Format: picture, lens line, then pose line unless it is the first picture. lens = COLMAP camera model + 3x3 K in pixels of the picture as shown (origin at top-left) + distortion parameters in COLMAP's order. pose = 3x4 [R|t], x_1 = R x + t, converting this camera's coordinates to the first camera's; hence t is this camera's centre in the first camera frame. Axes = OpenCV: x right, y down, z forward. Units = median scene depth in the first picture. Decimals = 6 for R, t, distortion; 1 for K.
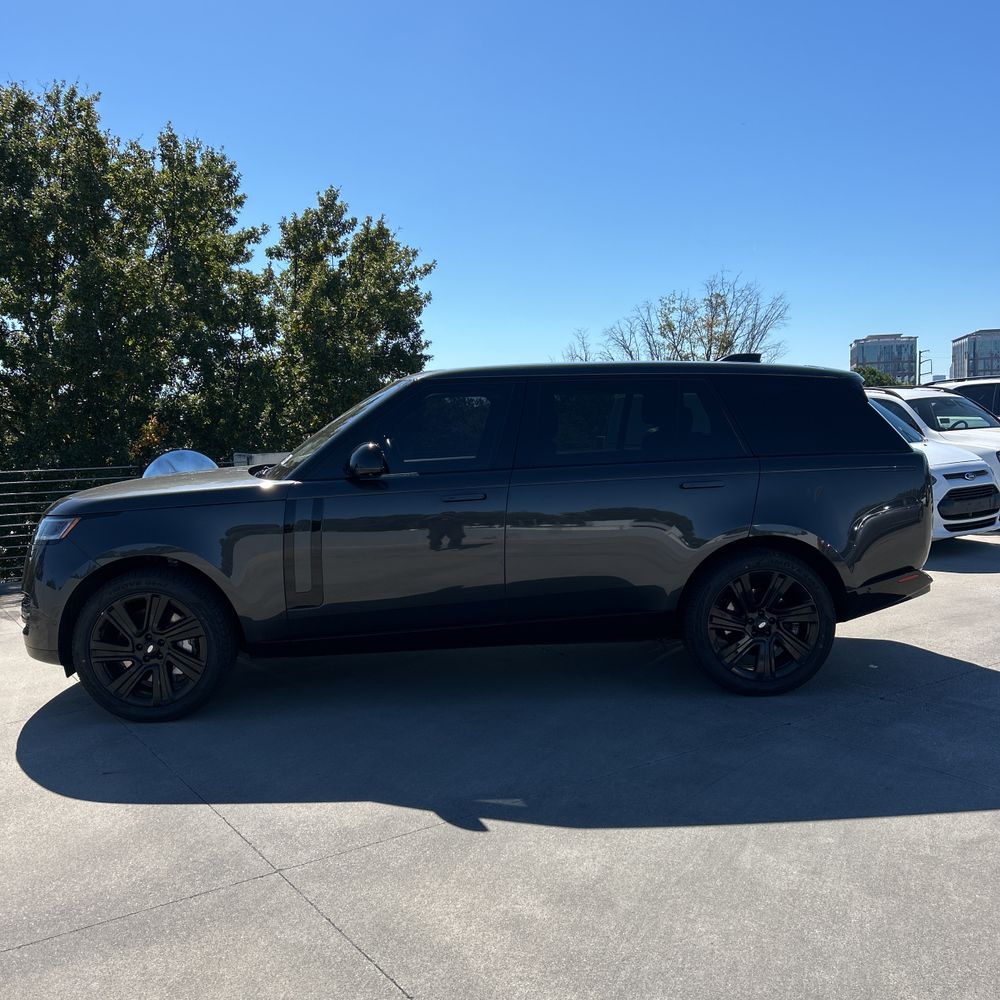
lens RADIAL K [[1037.4, 0, 507.2], [0, 1037.4, 493.2], [0, 0, 1]] dist [0.002516, -0.002580]
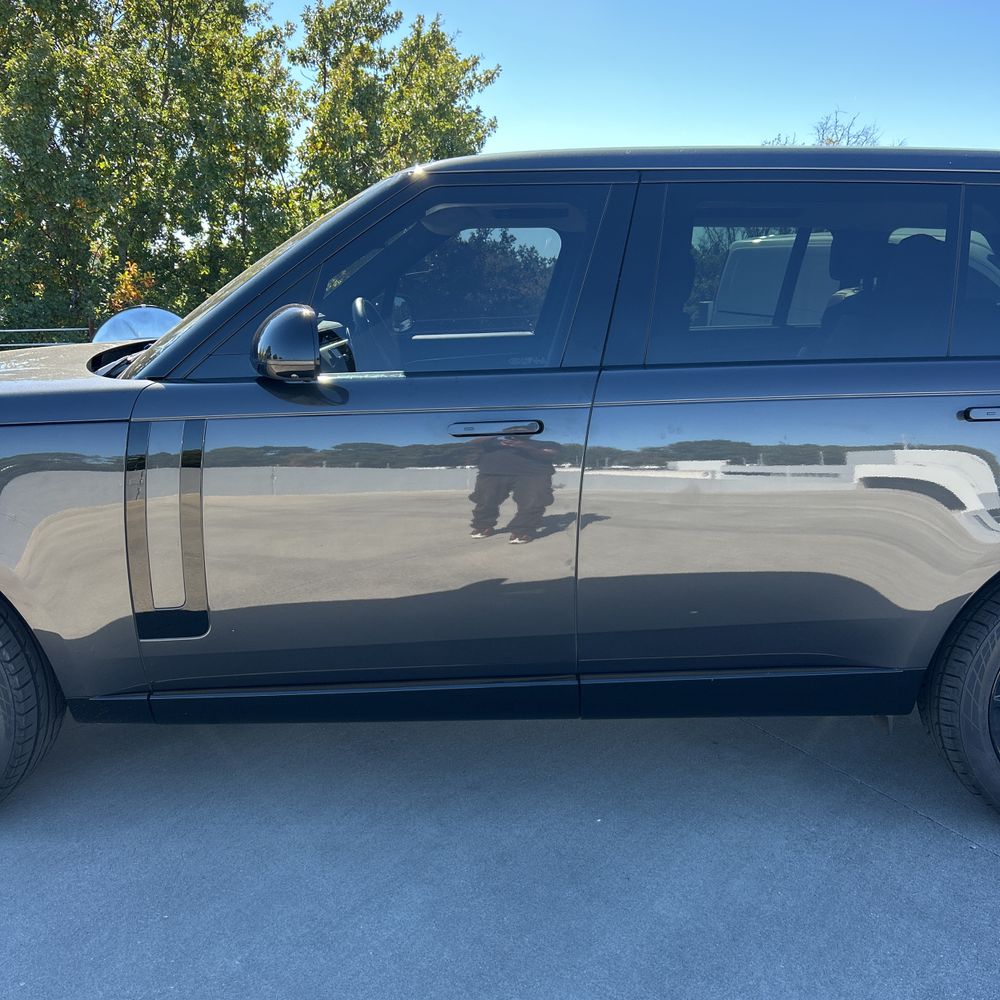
lens RADIAL K [[1037.4, 0, 507.2], [0, 1037.4, 493.2], [0, 0, 1]] dist [0.002516, -0.002580]
pose [[0.997324, 0.034443, -0.064491, -0.002698], [-0.025743, 0.991025, 0.131171, -0.010117], [0.068430, -0.129160, 0.989260, 0.192481]]
